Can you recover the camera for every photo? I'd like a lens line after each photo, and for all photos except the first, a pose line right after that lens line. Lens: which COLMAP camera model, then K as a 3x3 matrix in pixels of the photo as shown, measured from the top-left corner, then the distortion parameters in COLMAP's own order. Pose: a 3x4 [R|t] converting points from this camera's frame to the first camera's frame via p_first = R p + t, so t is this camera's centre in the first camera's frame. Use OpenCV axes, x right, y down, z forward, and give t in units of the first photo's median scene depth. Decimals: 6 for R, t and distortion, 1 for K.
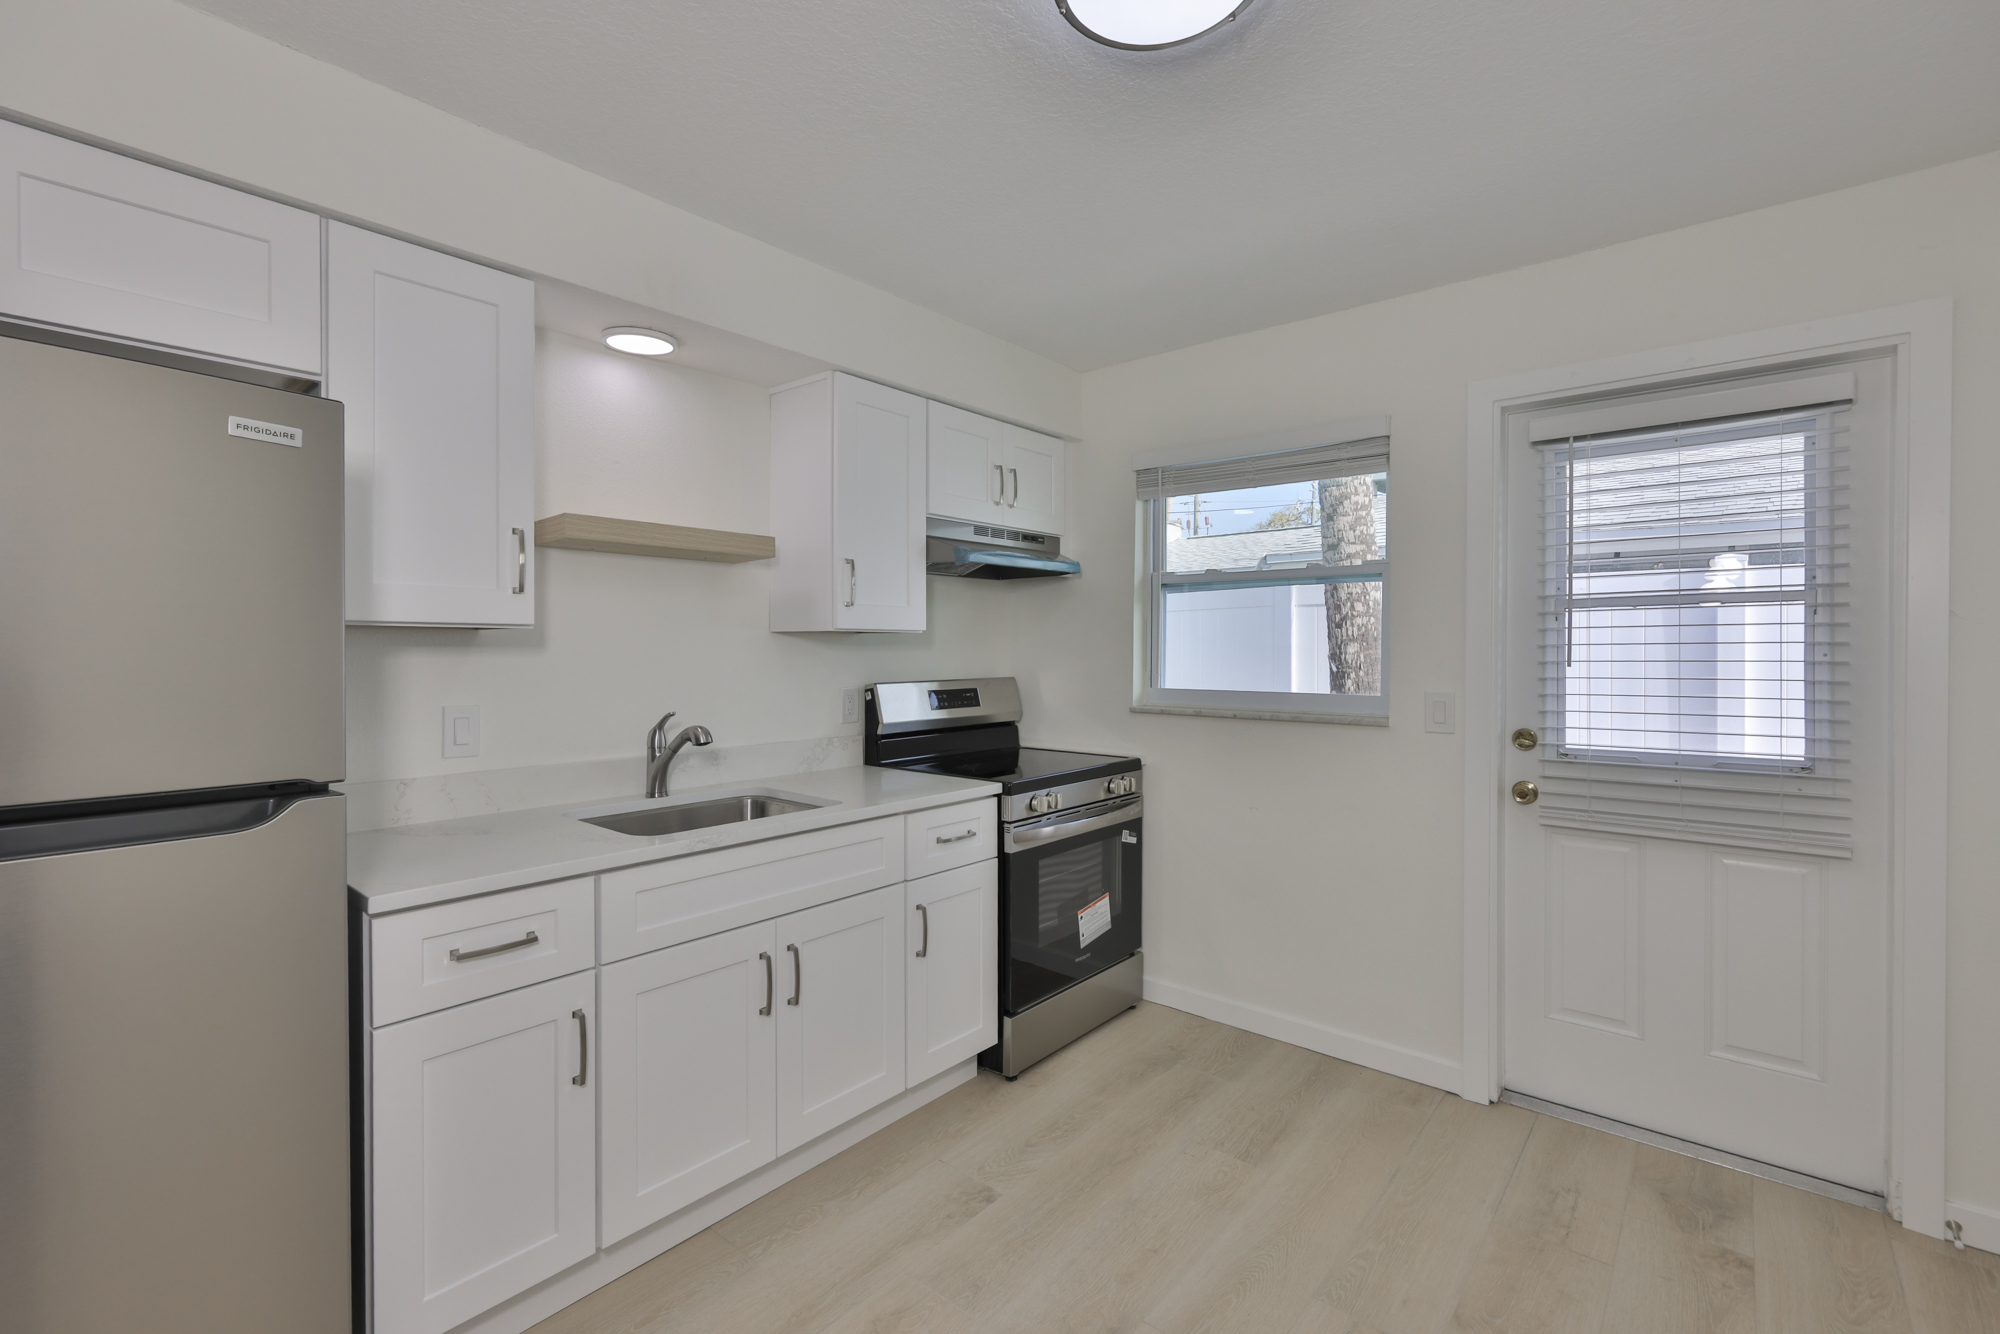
lens RADIAL K [[885.7, 0, 990.7], [0, 885.7, 657.6], [0, 0, 1]] dist [0.007478, -0.000299]
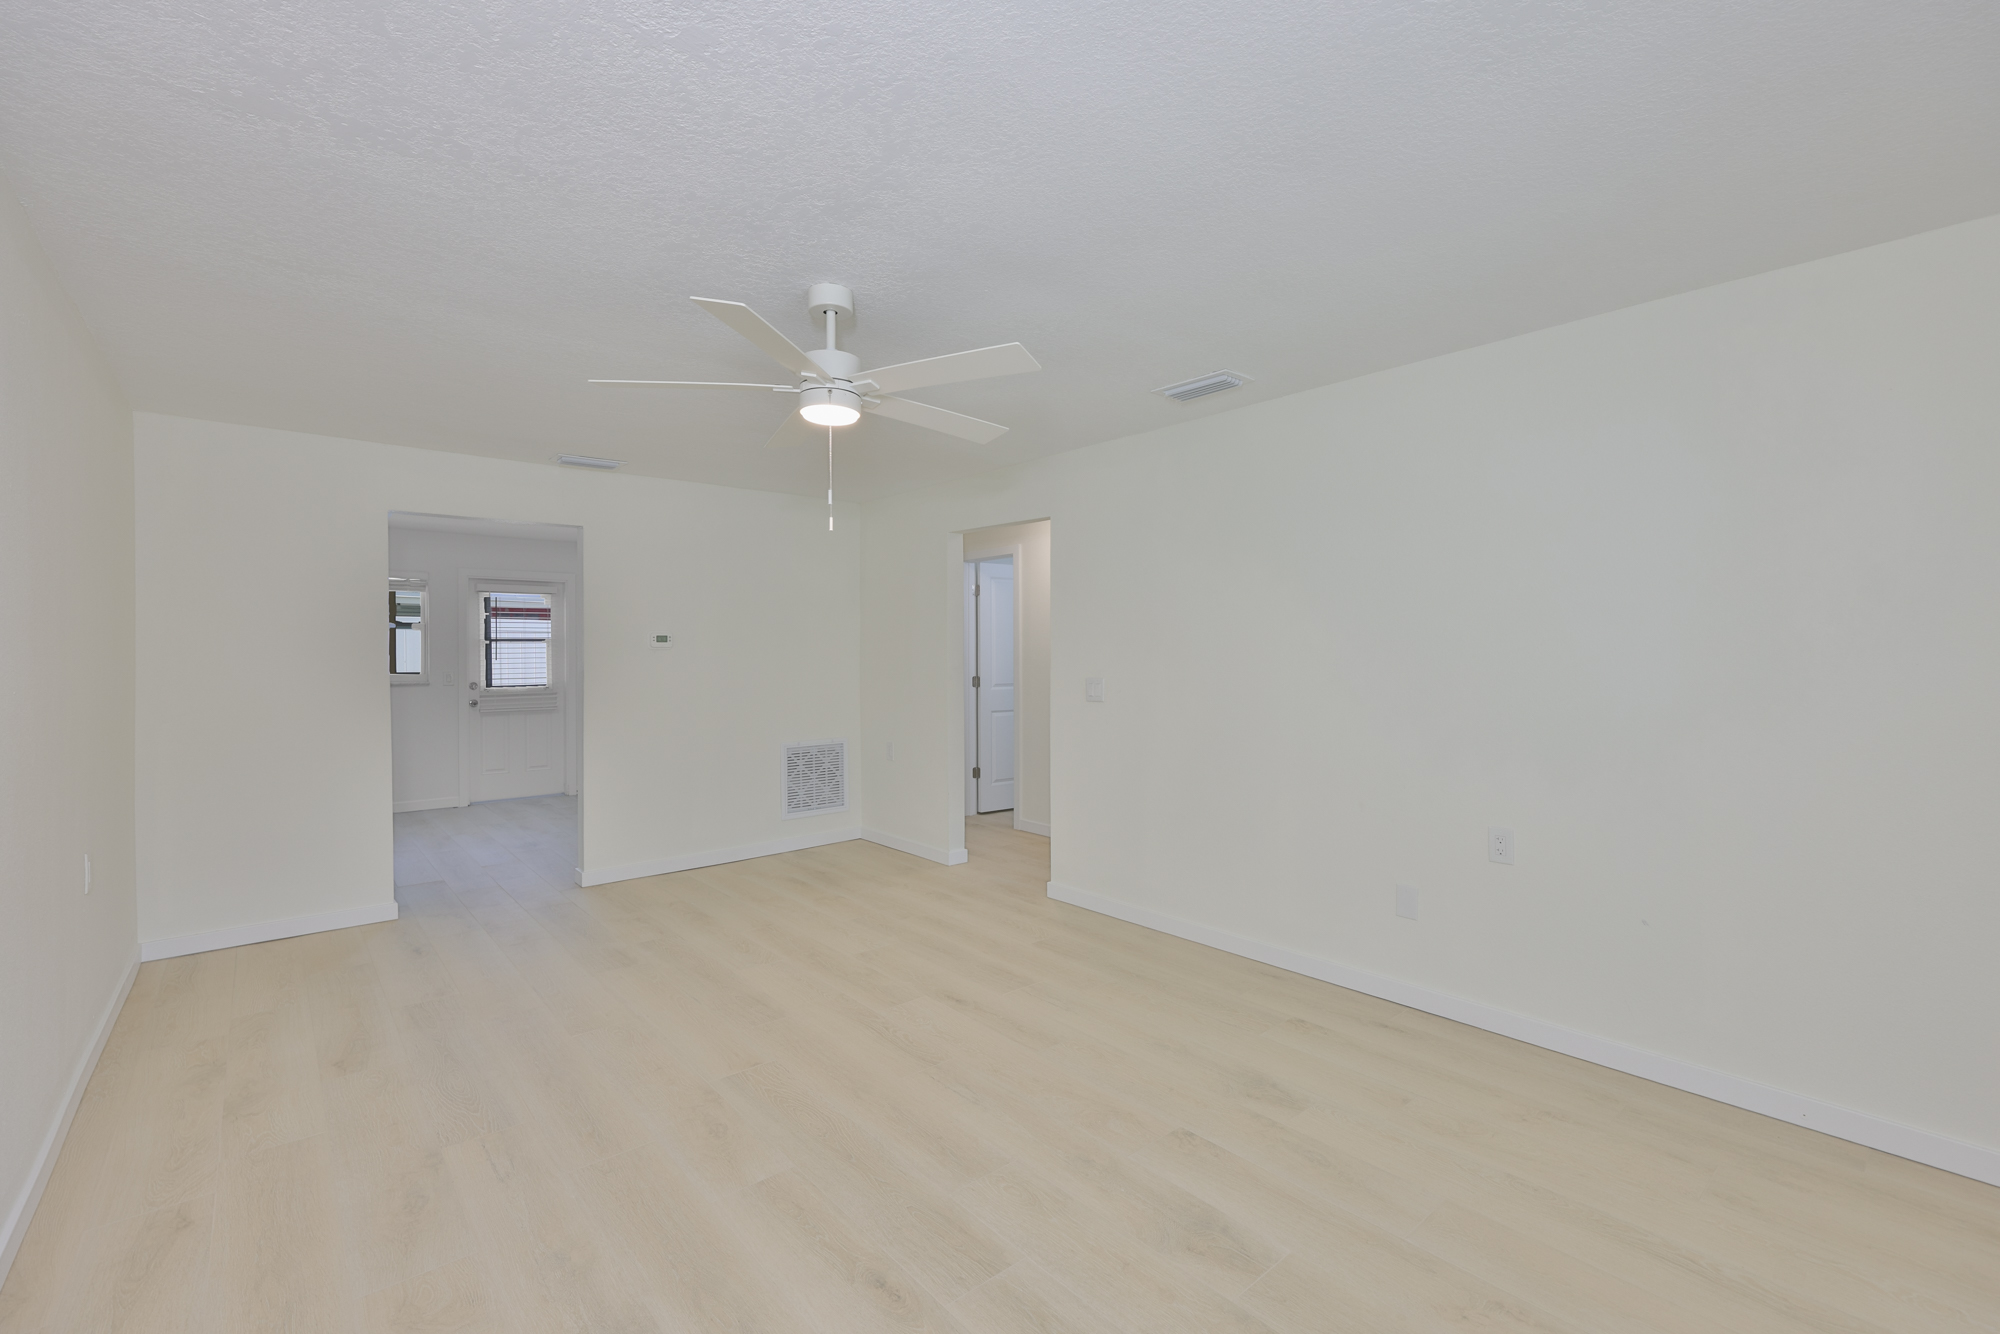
lens RADIAL K [[885.7, 0, 992.9], [0, 885.7, 648.8], [0, 0, 1]] dist [0.007478, -0.000299]
pose [[0.167146, 0.011178, 0.985869, -2.103008], [0.020728, 0.999675, -0.014849, 0.045131], [-0.985714, 0.022917, 0.166860, -1.268039]]
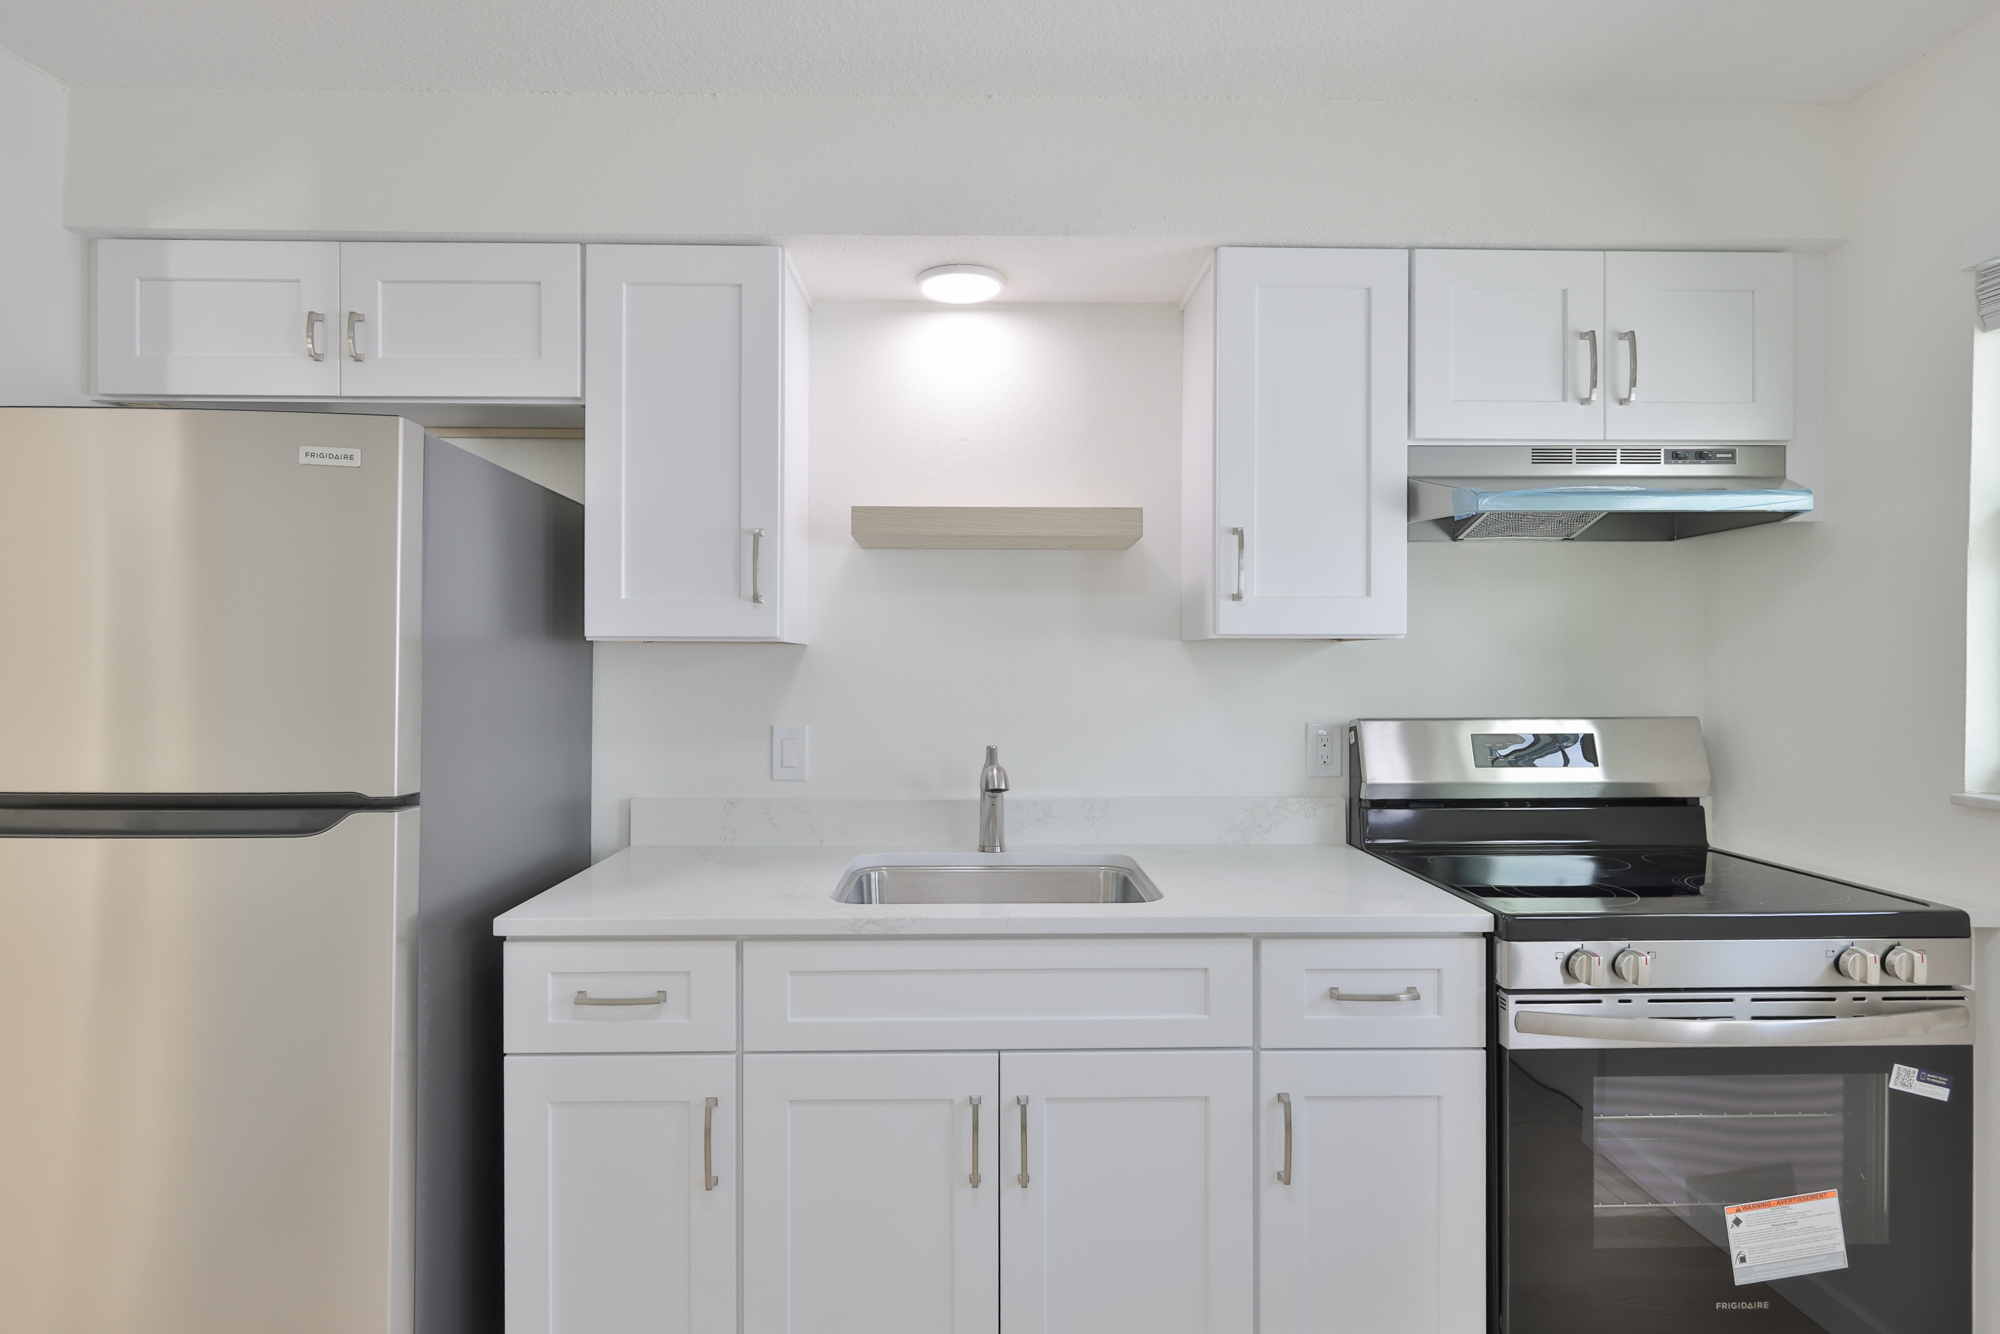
lens RADIAL K [[988.5, 0, 993.3], [0, 988.5, 665.7], [0, 0, 1]] dist [0.001418, -0.001435]
pose [[0.664413, 0.000445, -0.747365, 0.265490], [-0.007989, 0.999947, -0.006506, -0.003093], [0.747323, 0.010294, 0.664381, 0.379055]]
